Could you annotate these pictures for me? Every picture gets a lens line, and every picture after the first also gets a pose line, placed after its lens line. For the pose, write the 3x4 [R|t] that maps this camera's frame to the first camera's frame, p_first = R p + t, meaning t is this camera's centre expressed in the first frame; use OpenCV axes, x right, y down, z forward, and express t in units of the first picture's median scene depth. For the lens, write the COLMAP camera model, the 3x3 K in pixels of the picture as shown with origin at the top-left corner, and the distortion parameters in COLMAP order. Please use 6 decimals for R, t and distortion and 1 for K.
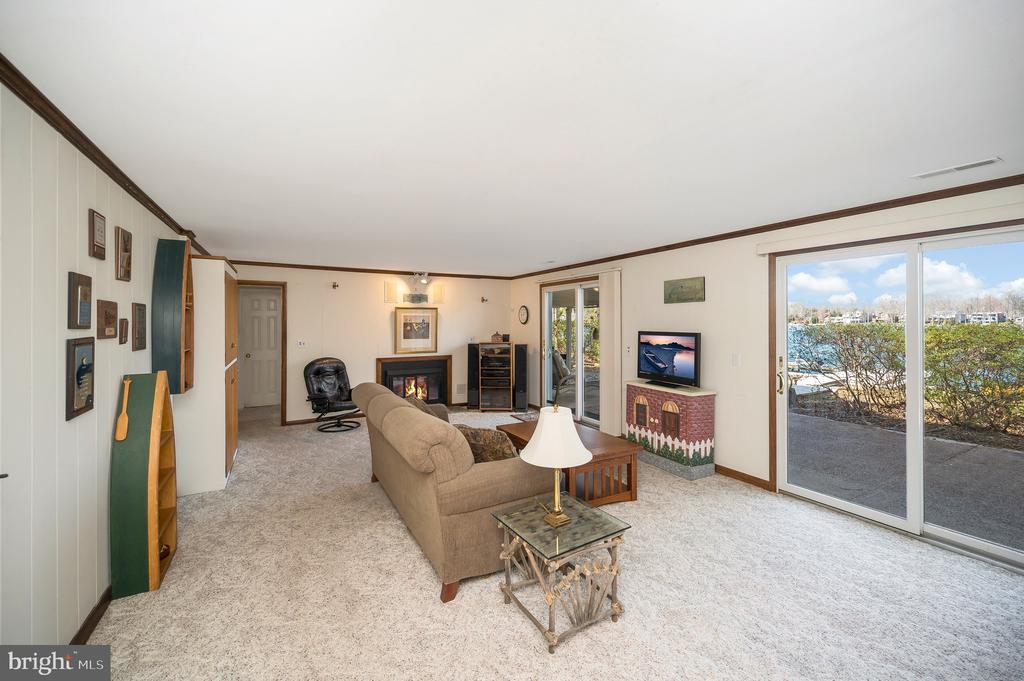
lens RADIAL K [[419.7, 0, 507.6], [0, 419.7, 333.1], [0, 0, 1]] dist [-0.002351, 0.000512]
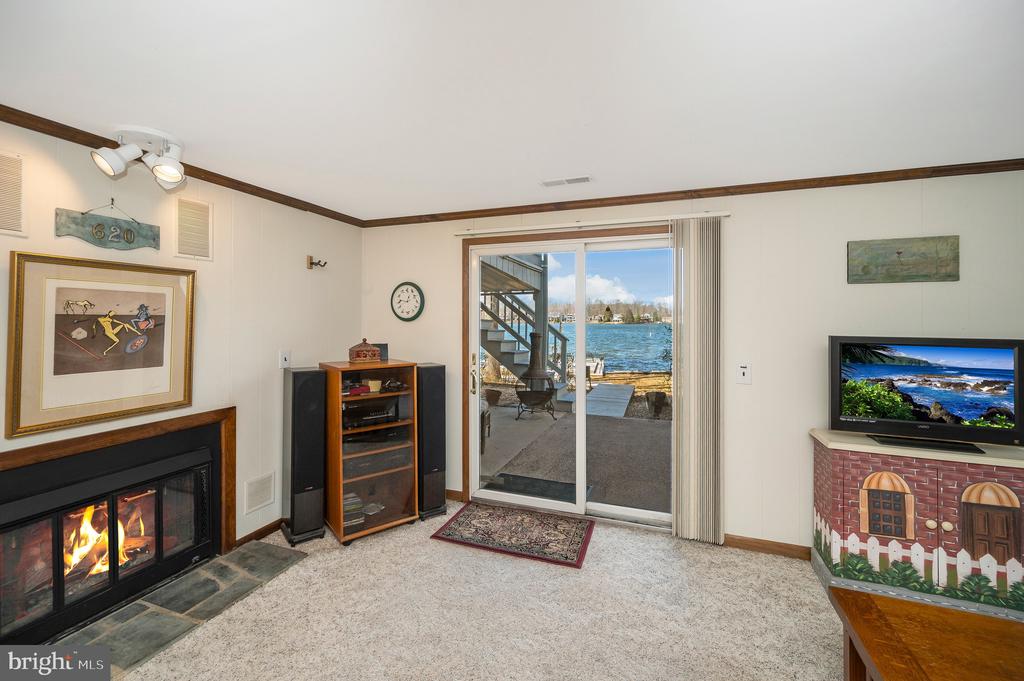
lens RADIAL K [[419.7, 0, 508.6], [0, 419.7, 325.8], [0, 0, 1]] dist [-0.002351, 0.000512]
pose [[0.750179, -0.003372, 0.661226, -0.226474], [0.010978, 0.999913, -0.007355, -0.013348], [-0.661143, 0.012776, 0.750151, 0.663678]]
